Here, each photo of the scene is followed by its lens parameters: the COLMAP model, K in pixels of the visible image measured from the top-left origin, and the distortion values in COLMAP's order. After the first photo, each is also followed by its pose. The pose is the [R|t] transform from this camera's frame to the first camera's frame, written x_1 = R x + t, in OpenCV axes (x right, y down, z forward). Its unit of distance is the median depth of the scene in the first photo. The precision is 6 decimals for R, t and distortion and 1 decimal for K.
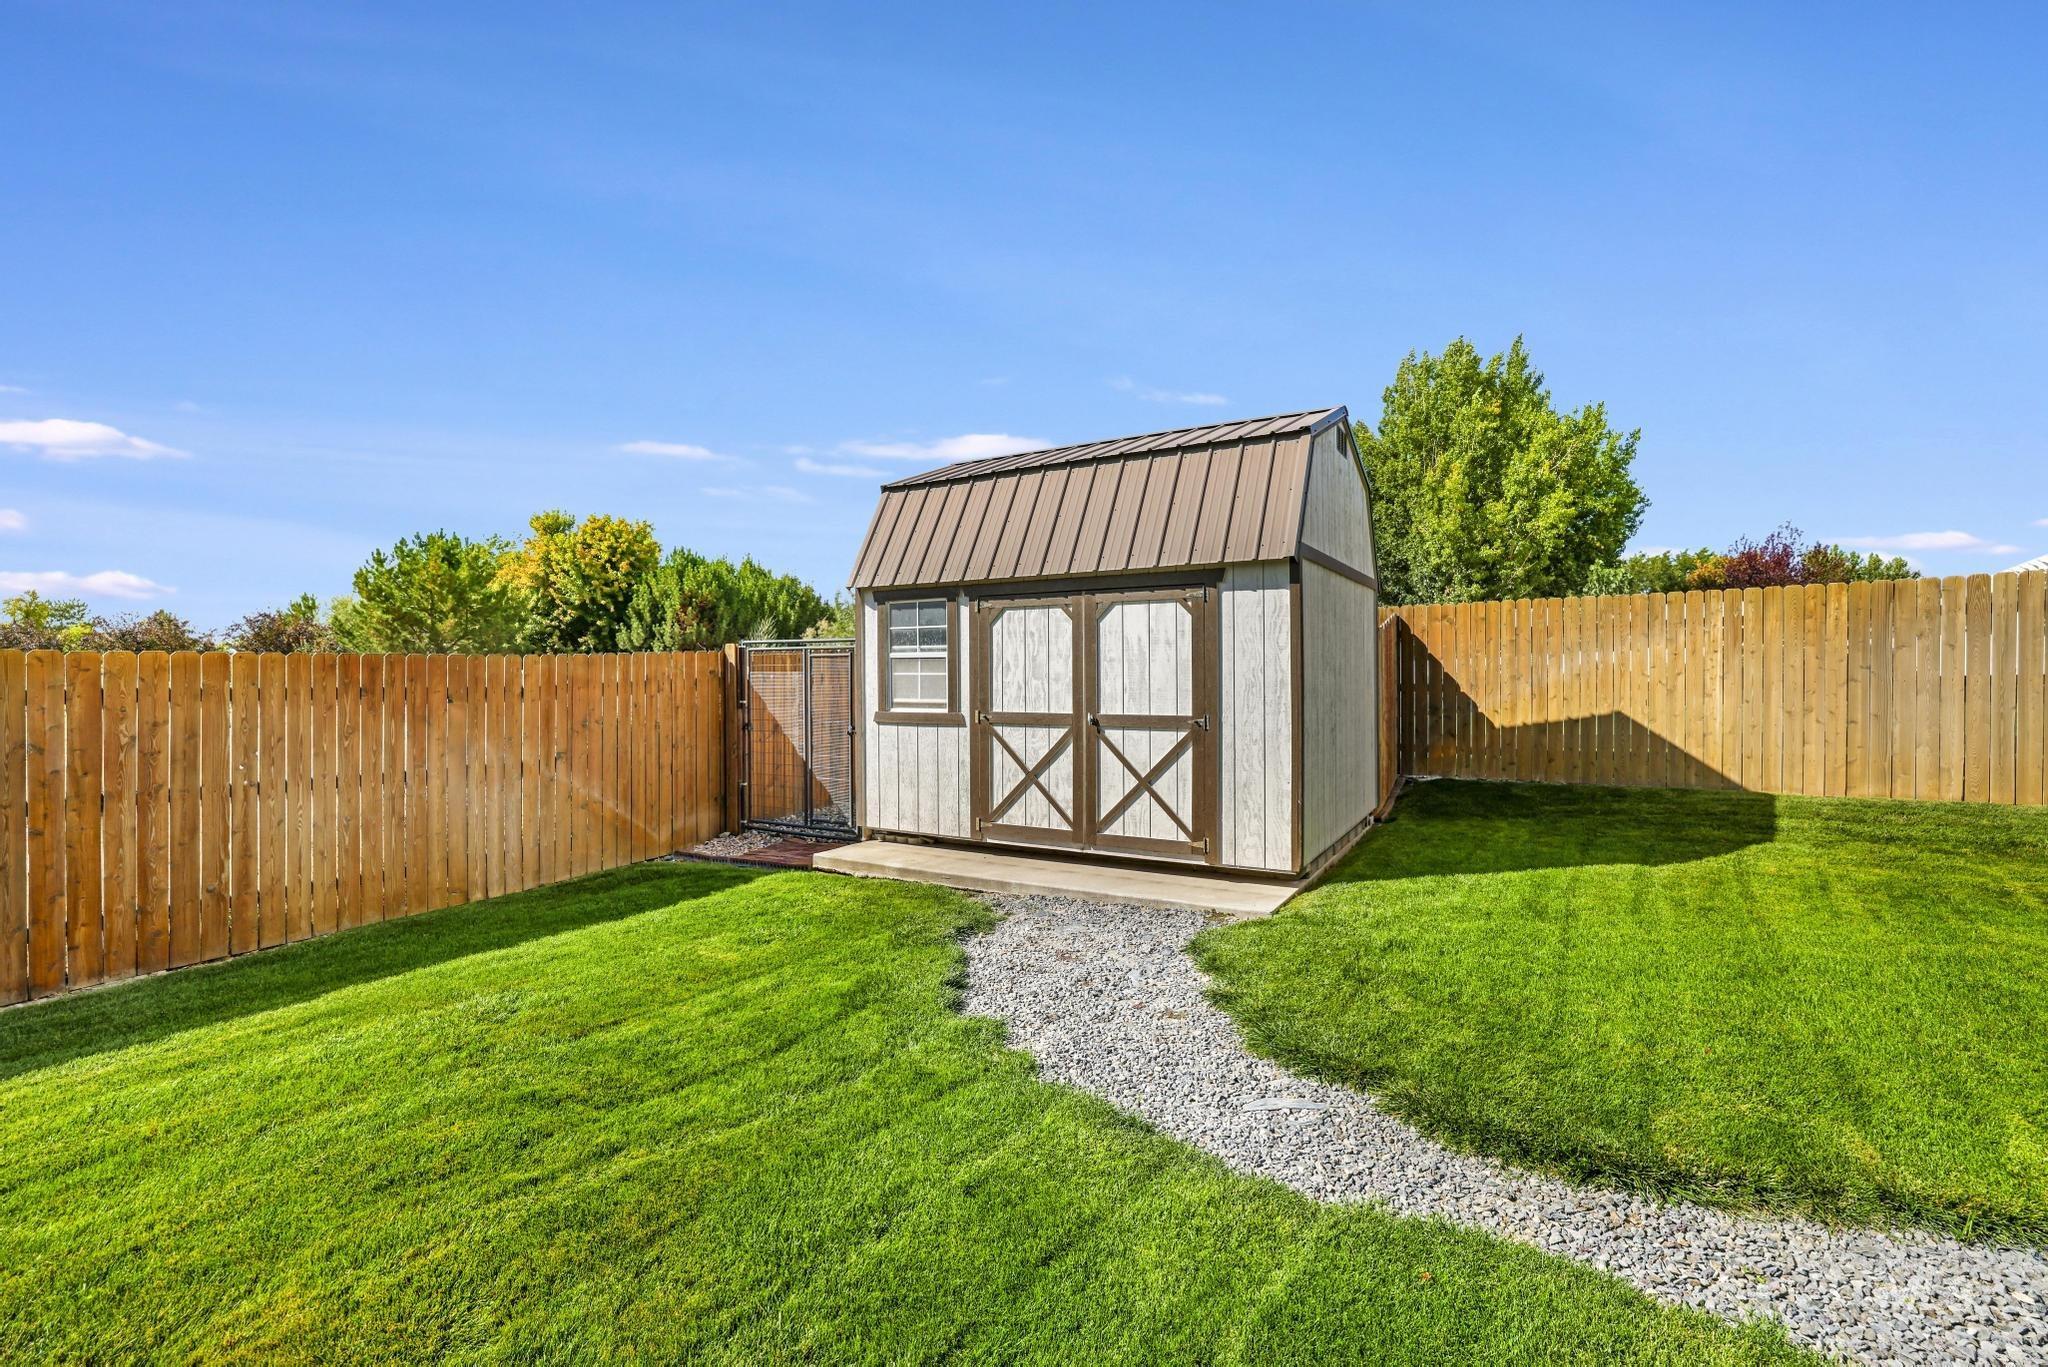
lens RADIAL K [[909.8, 0, 1022.5], [0, 909.8, 679.5], [0, 0, 1]] dist [-0.035932, 0.012871]
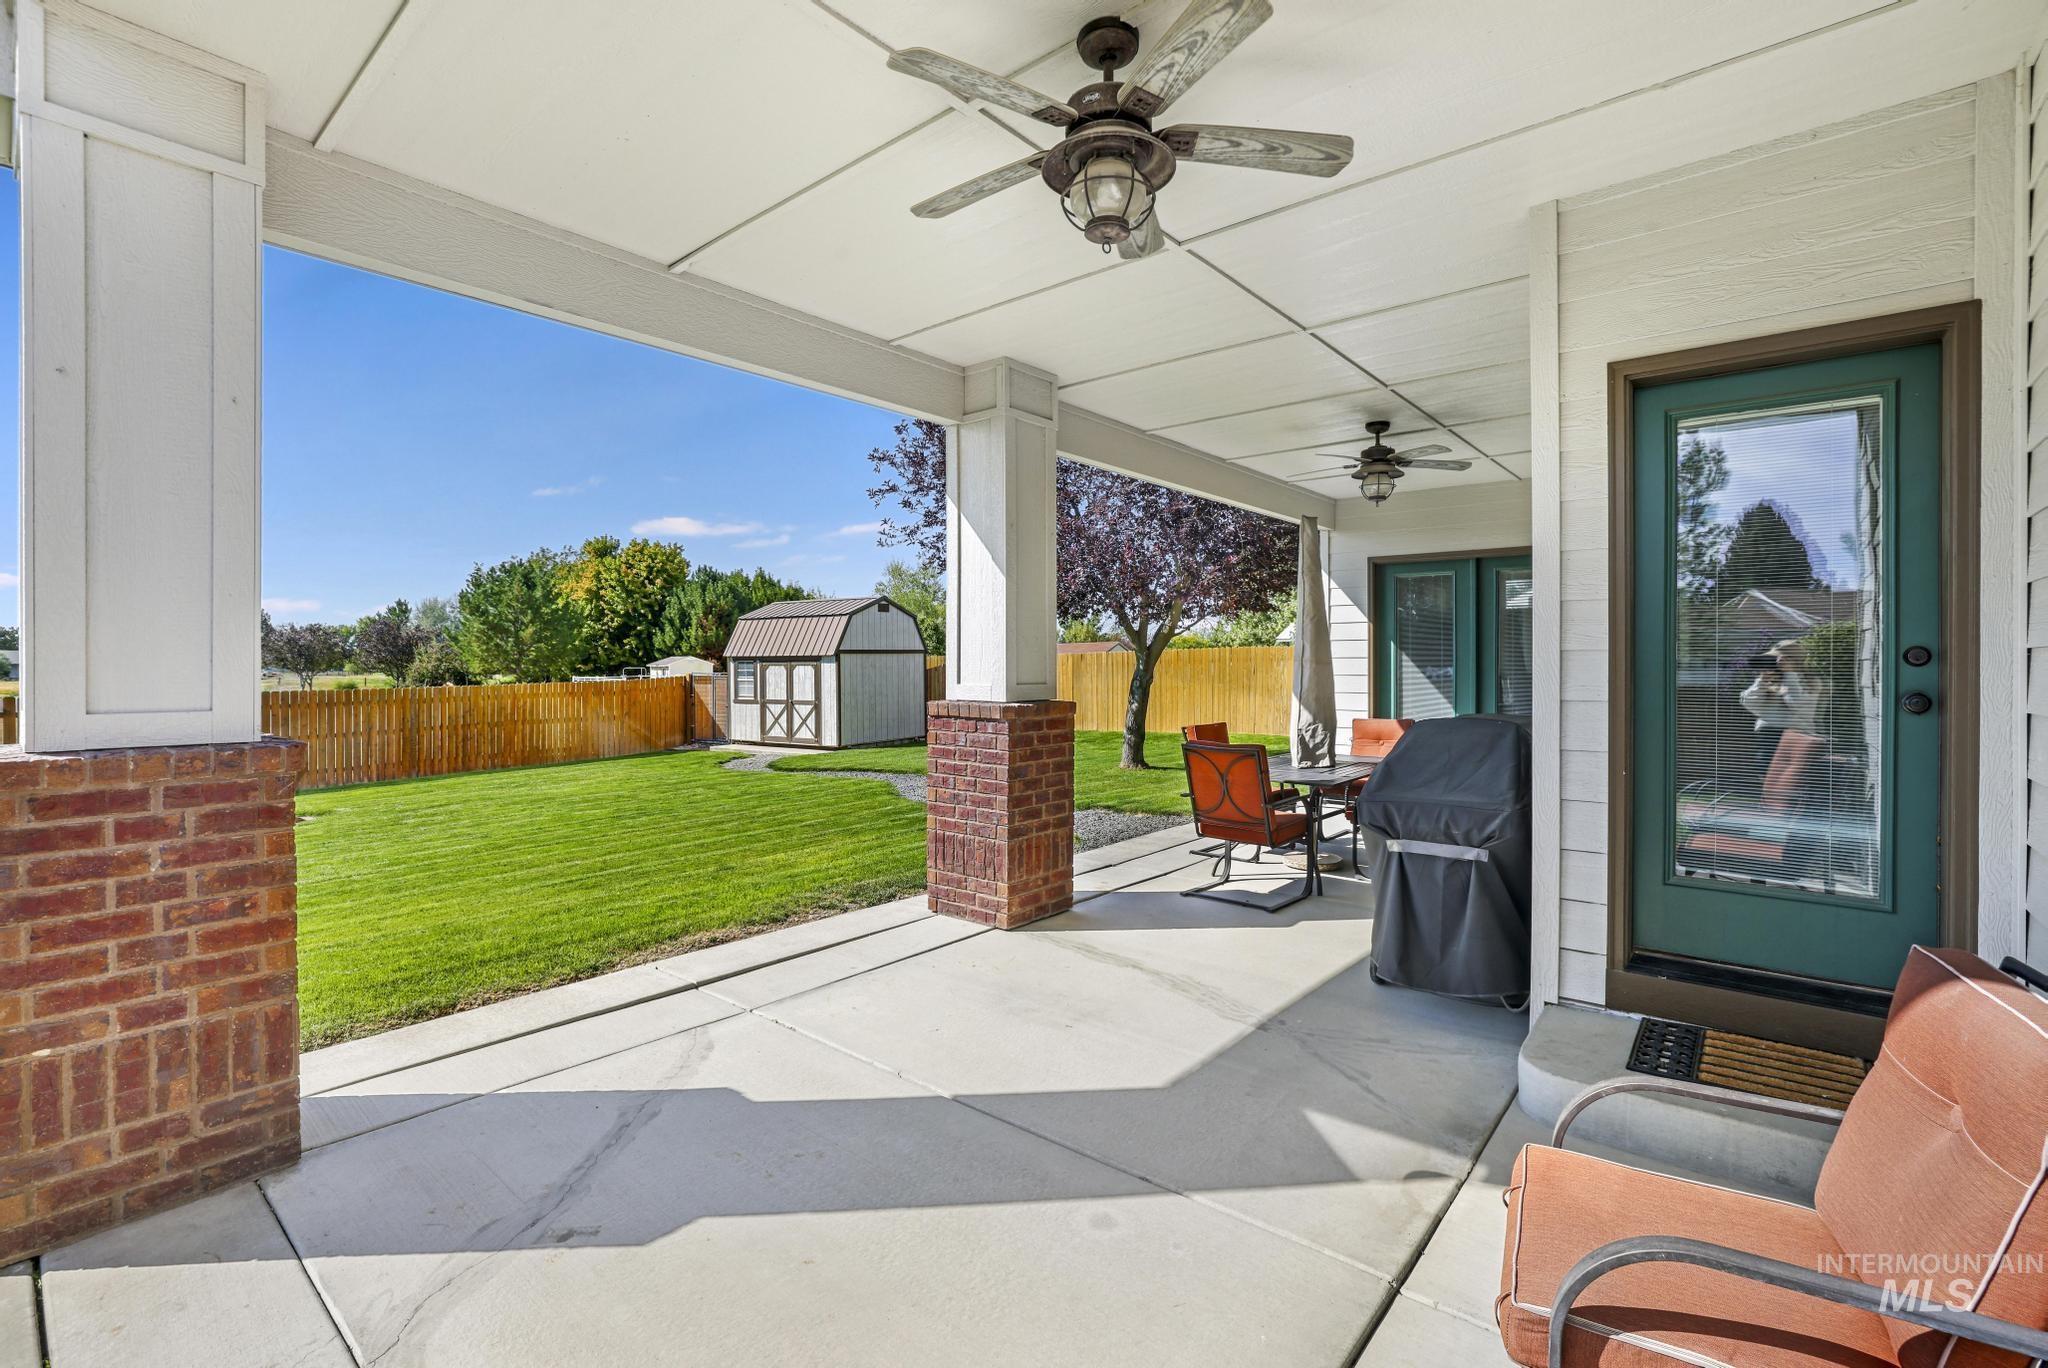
lens RADIAL K [[909.8, 0, 1026.0], [0, 909.8, 682.4], [0, 0, 1]] dist [-0.035932, 0.012871]
pose [[0.999385, 0.001395, -0.035039, 0.144965], [-0.000754, 0.999832, 0.018306, -0.011844], [0.035059, -0.018268, 0.999218, -0.307912]]
